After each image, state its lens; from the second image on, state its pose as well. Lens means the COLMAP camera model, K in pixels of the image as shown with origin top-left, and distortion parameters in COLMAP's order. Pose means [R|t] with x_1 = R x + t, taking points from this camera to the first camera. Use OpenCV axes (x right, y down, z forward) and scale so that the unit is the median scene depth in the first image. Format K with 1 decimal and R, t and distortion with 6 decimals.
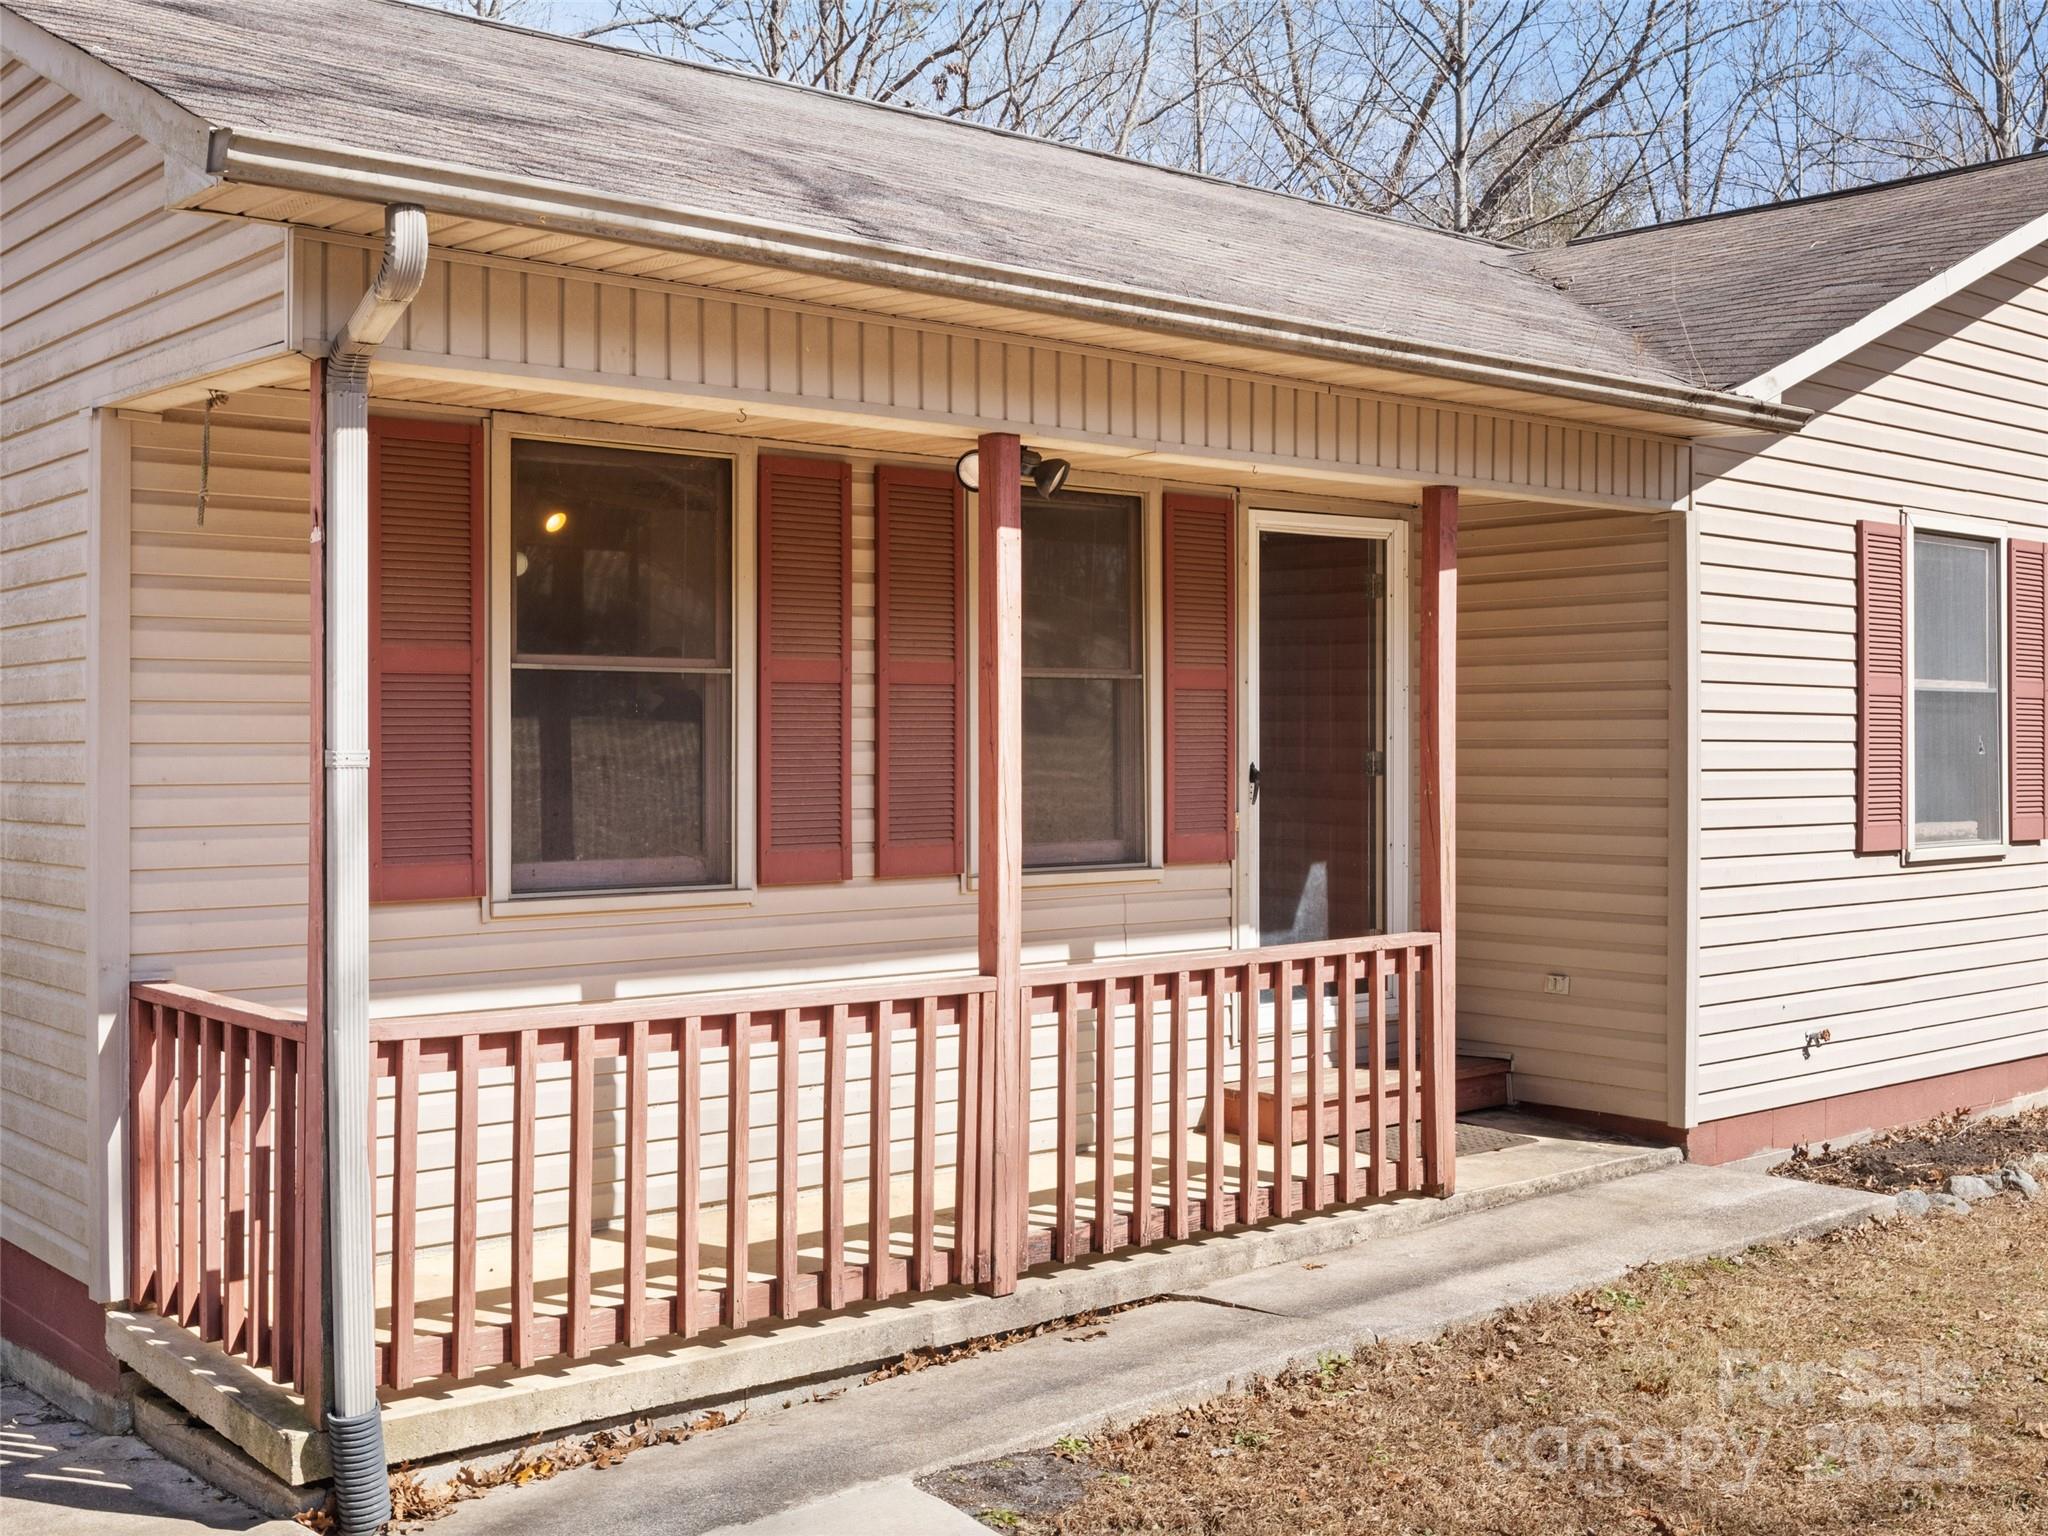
lens RADIAL K [[2279.3, 0, 1031.8], [0, 2279.3, 709.5], [0, 0, 1]] dist [-0.023239, 0.000000]
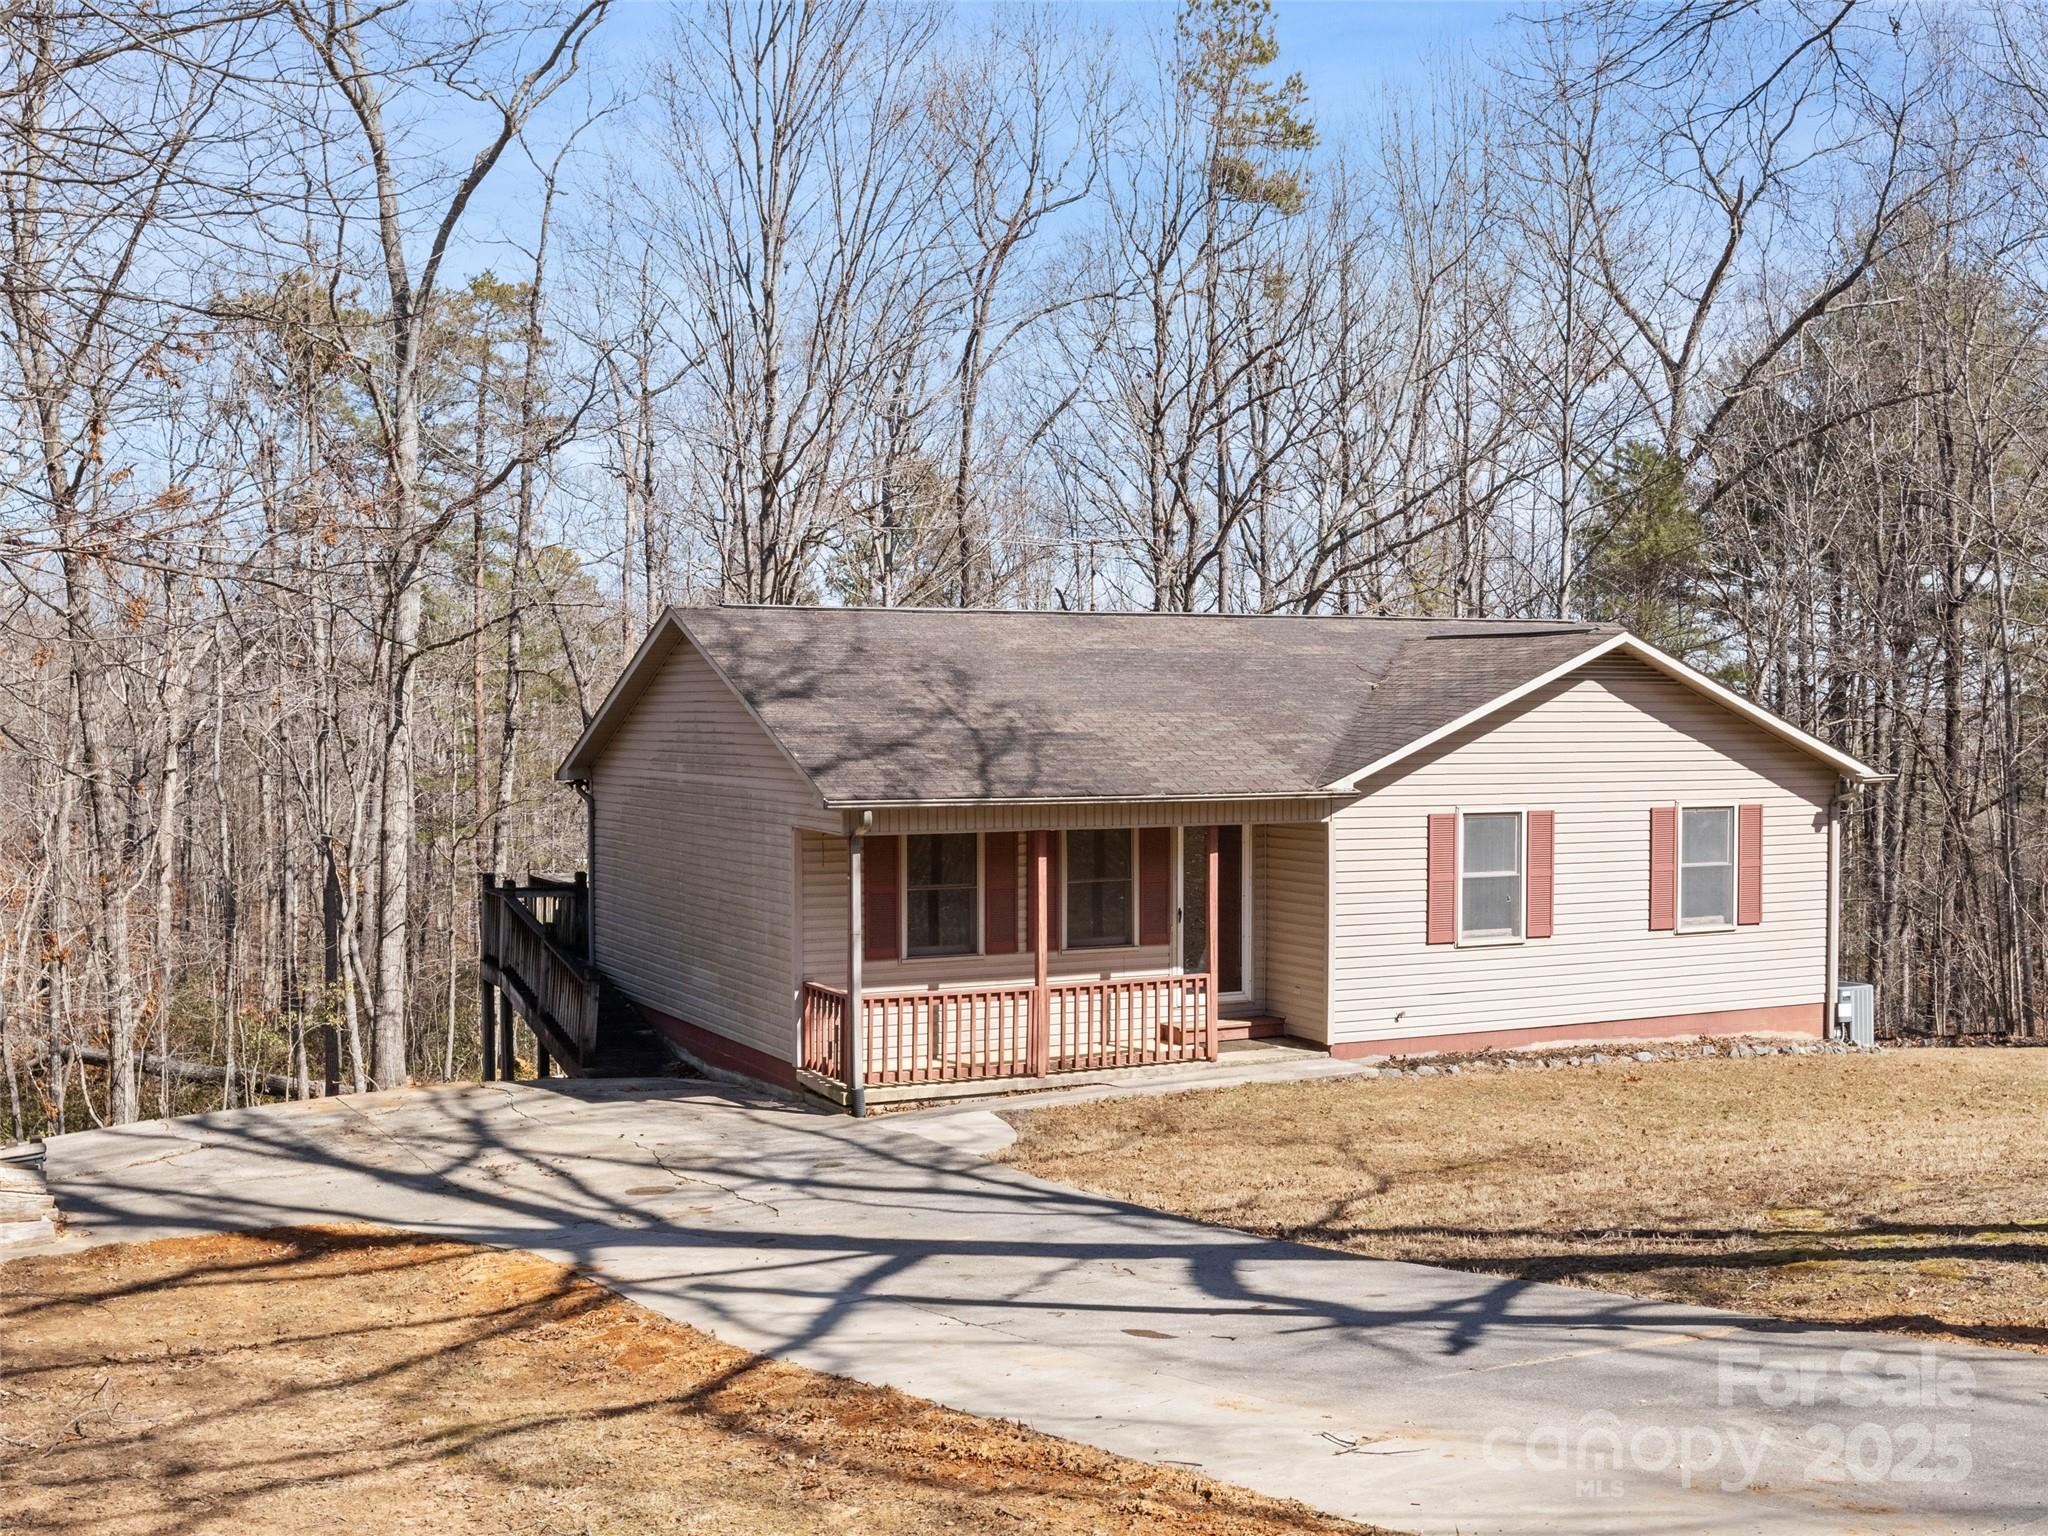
lens RADIAL K [[2279.3, 0, 1028.1], [0, 2279.3, 766.8], [0, 0, 1]] dist [-0.023239, 0.000000]
pose [[0.970296, 0.006800, -0.241826, 0.678941], [0.003007, 0.999189, 0.040162, -0.299561], [0.241903, -0.039696, 0.969488, -1.982905]]
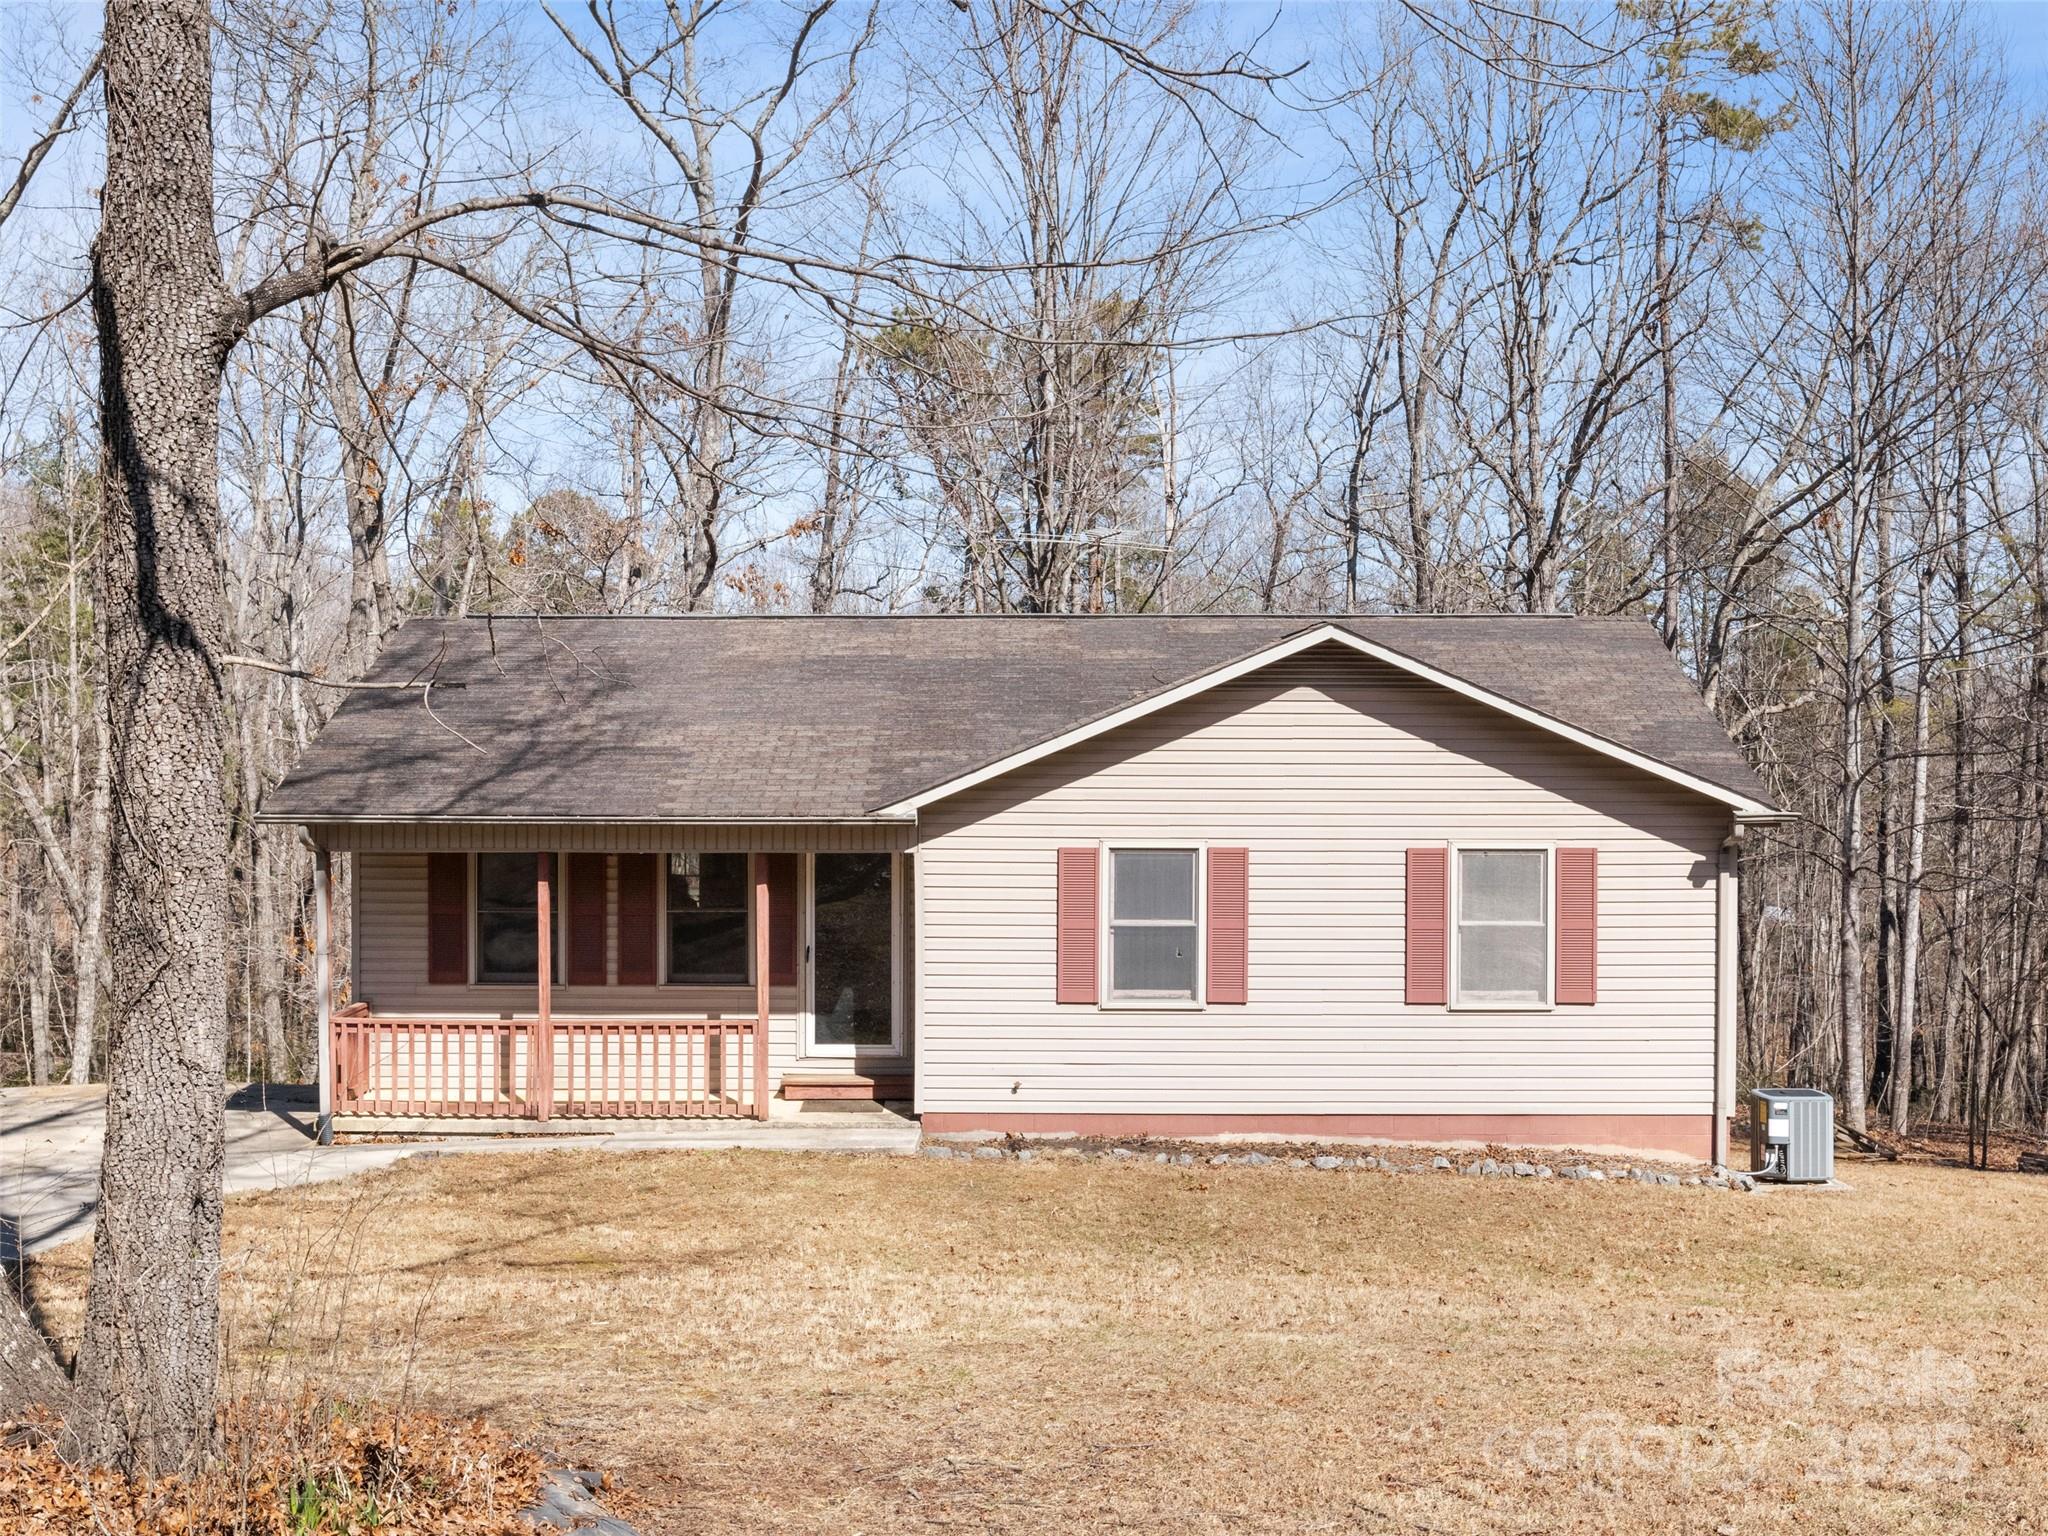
lens RADIAL K [[2279.3, 0, 1025.6], [0, 2279.3, 770.3], [0, 0, 1]] dist [-0.023239, 0.000000]
pose [[0.748181, 0.015044, -0.663324, 2.190555], [0.006086, 0.999545, 0.029535, -0.272914], [0.663467, -0.026135, 0.747749, -0.775211]]
